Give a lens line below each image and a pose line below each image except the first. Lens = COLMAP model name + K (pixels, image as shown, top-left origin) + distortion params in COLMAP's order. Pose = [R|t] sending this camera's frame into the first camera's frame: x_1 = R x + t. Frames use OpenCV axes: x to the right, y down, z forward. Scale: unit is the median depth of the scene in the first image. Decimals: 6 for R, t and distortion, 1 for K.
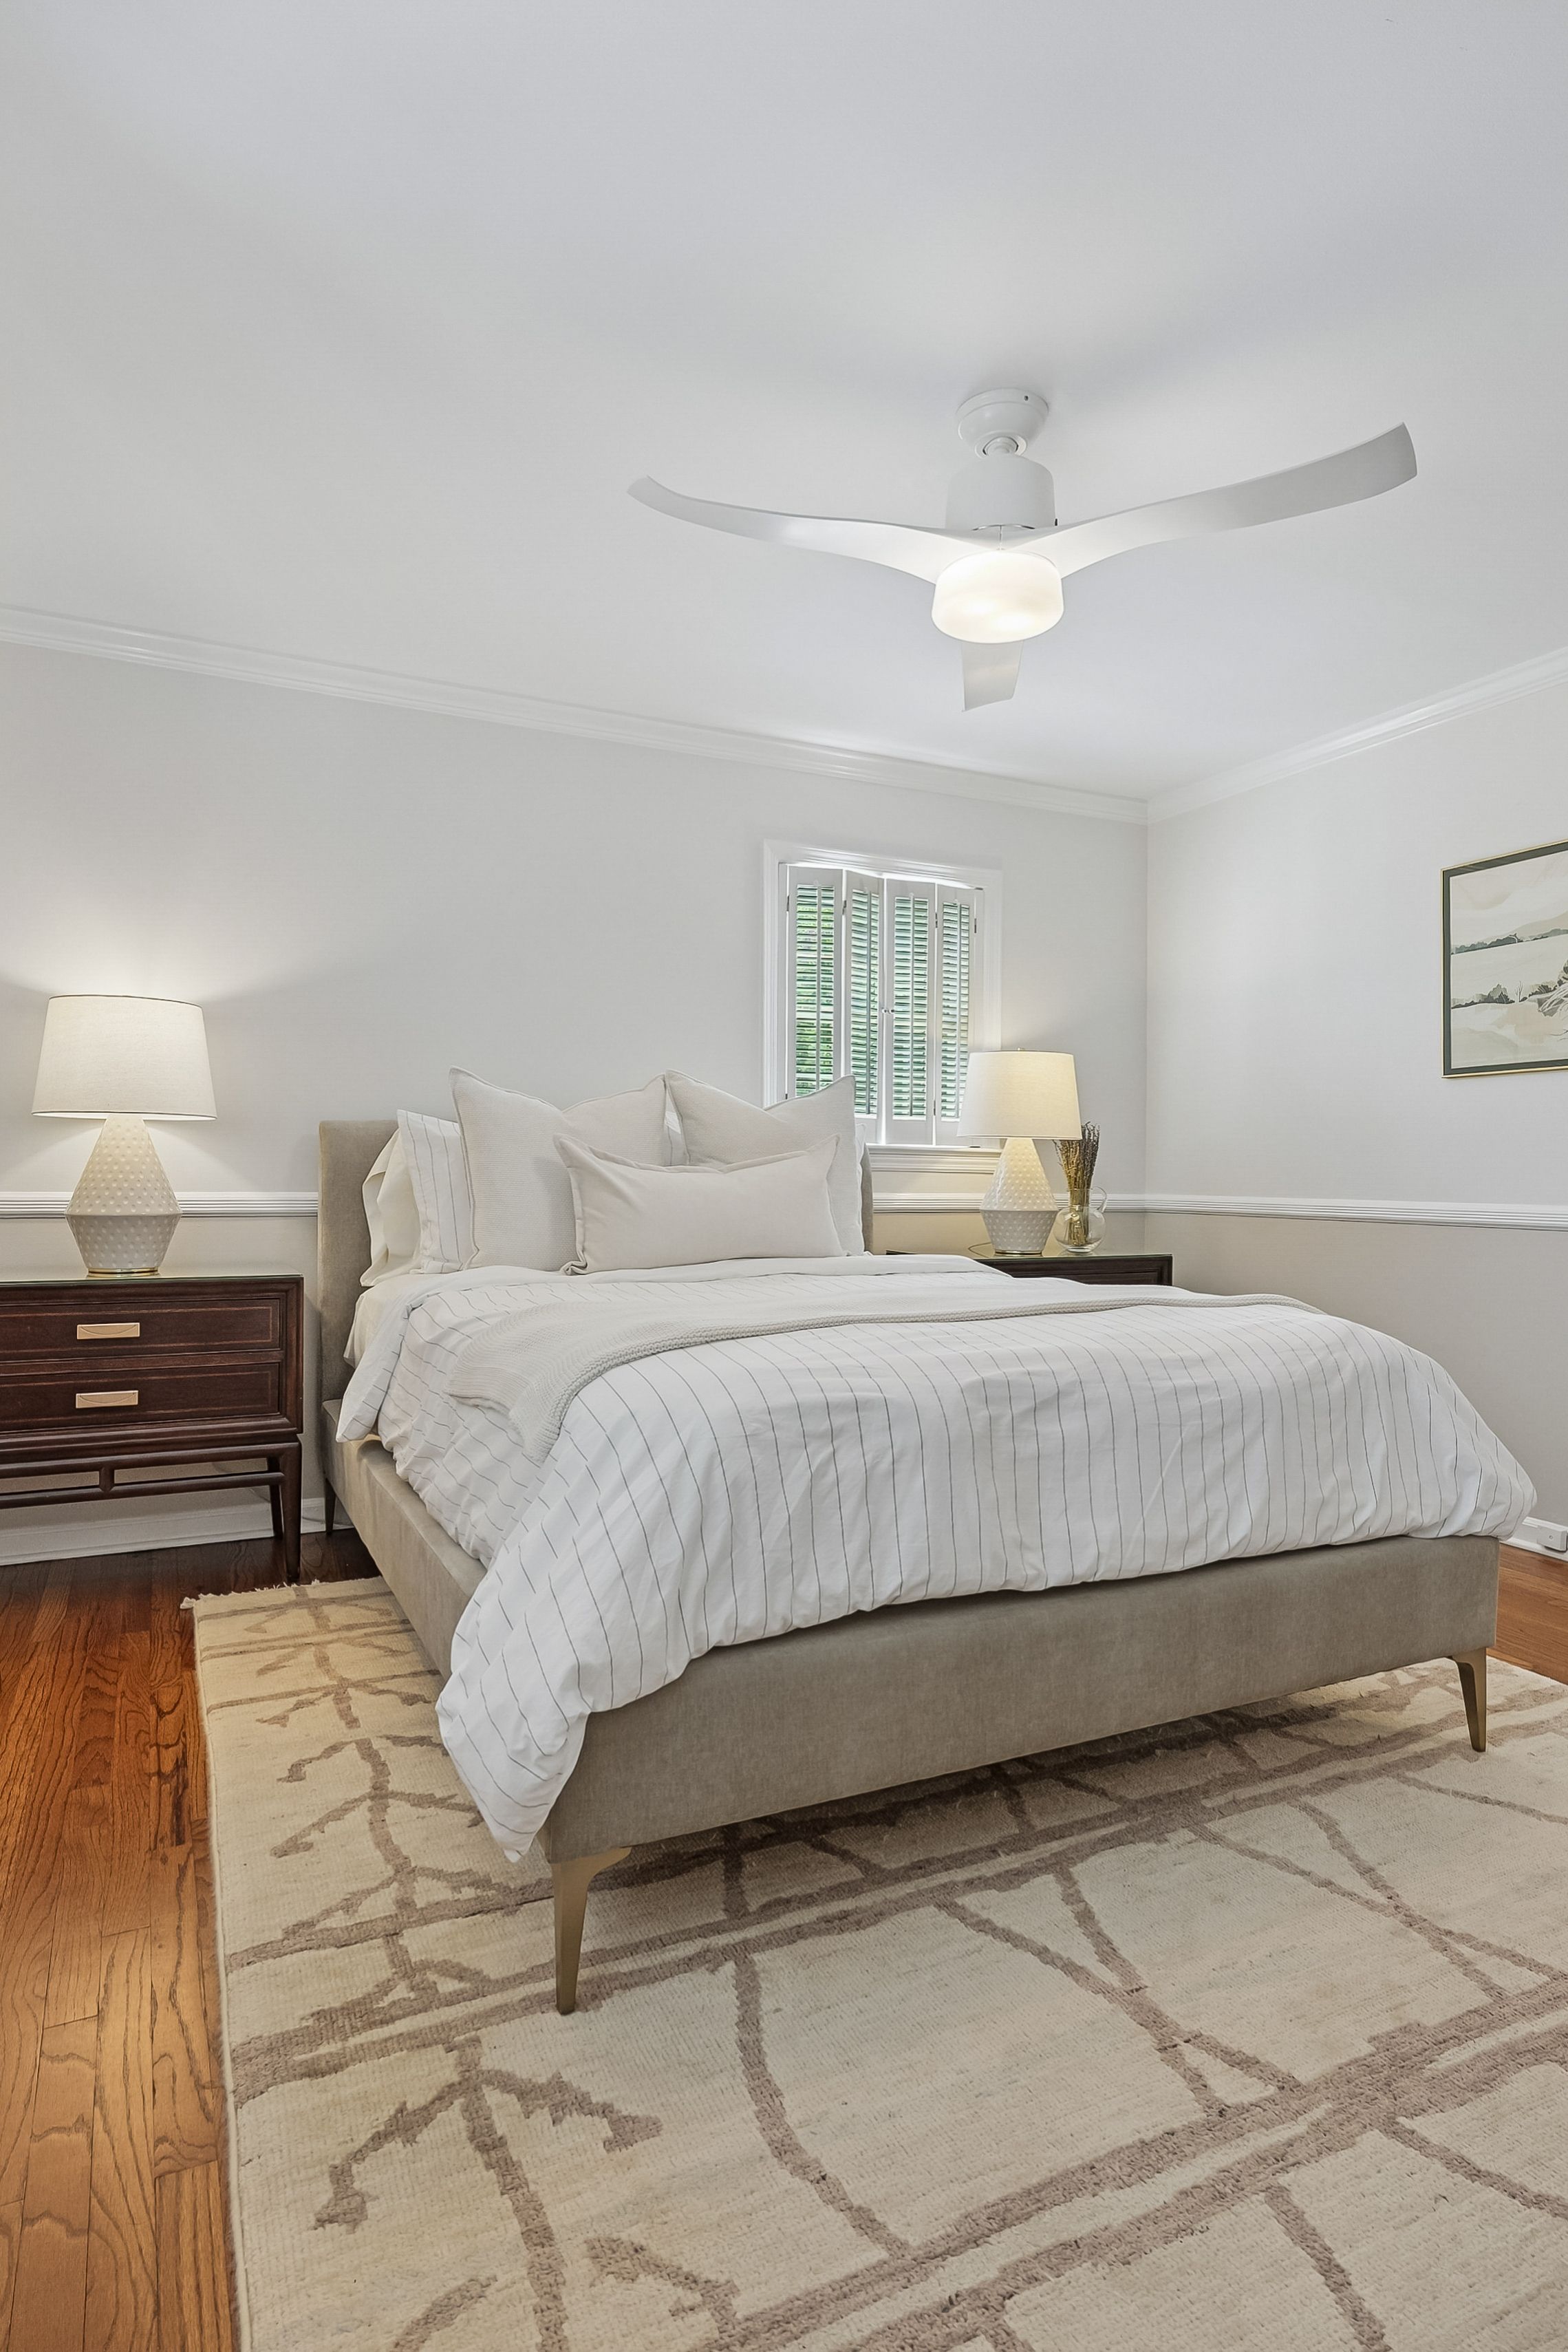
lens RADIAL K [[1262.6, 0, 784.0], [0, 1262.6, 1176.0], [0, 0, 1]] dist [-0.001178, -0.000109]
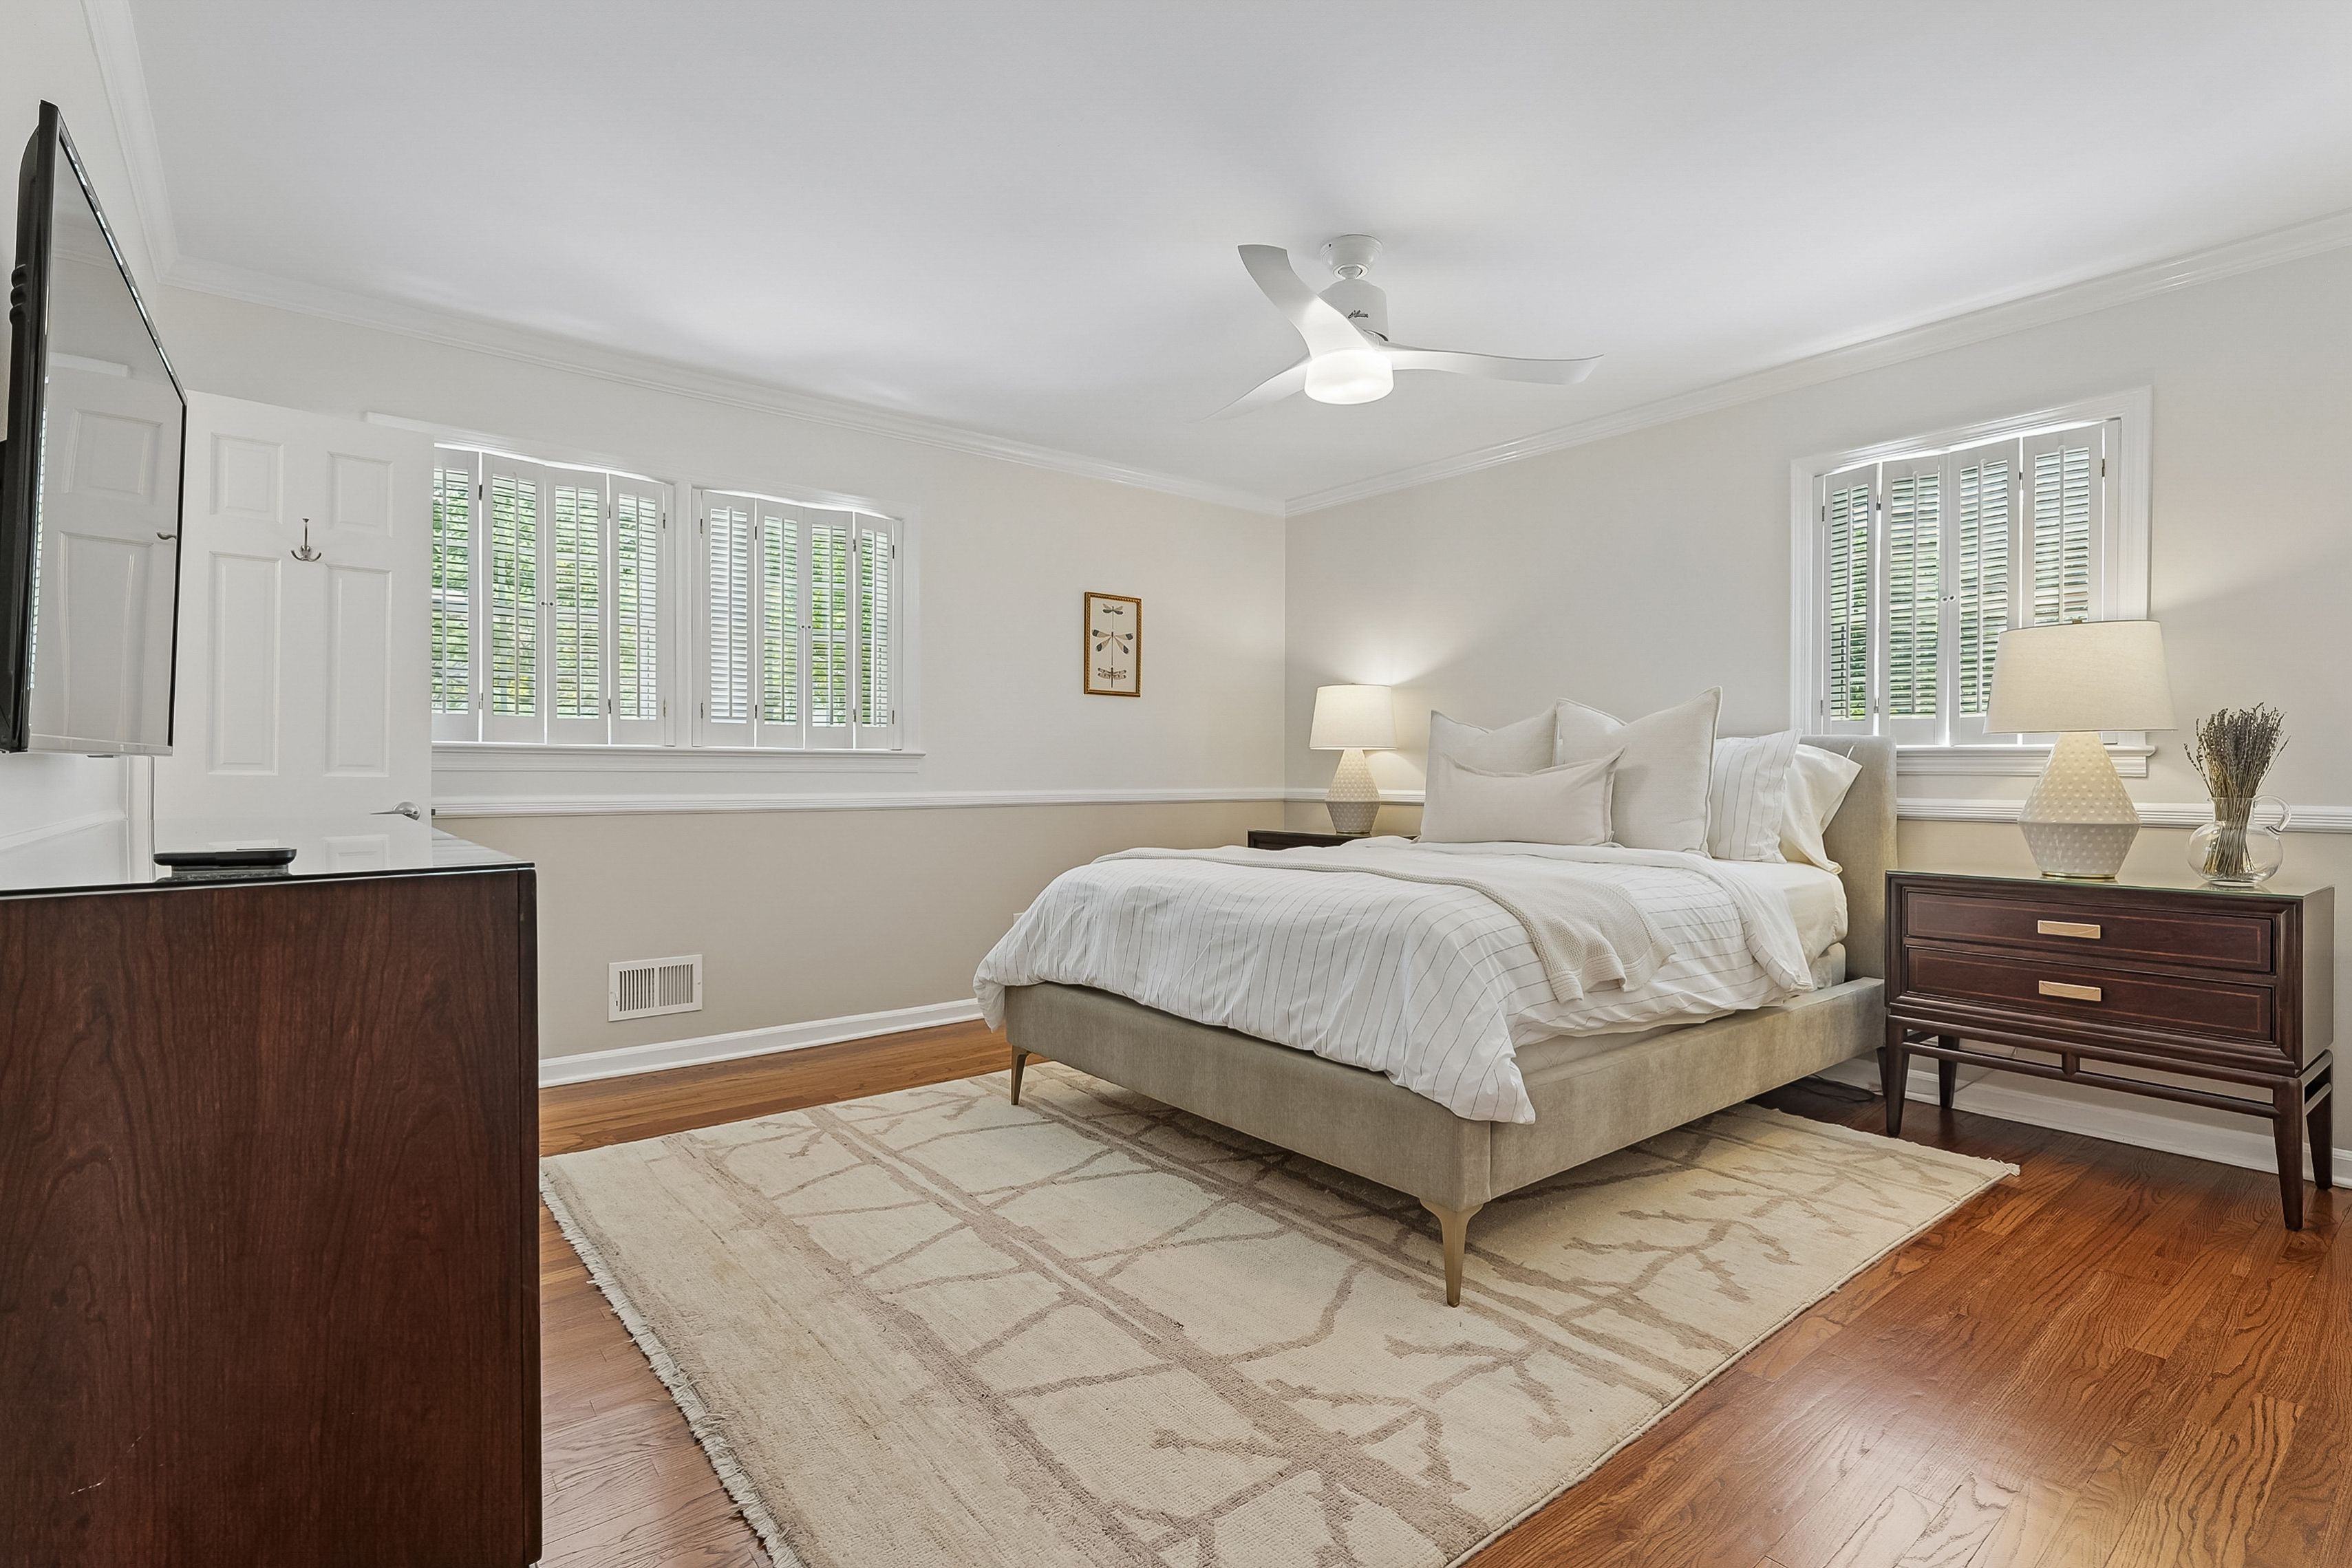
lens RADIAL K [[1092.8, 0, 1176.0], [0, 1092.8, 784.0], [0, 0, 1]] dist [-0.012904, -0.000270]
pose [[0.233056, 0.000598, -0.972463, 1.623812], [-0.003212, 0.999995, -0.000155, 0.010301], [0.972458, 0.003160, 0.233056, 0.635435]]
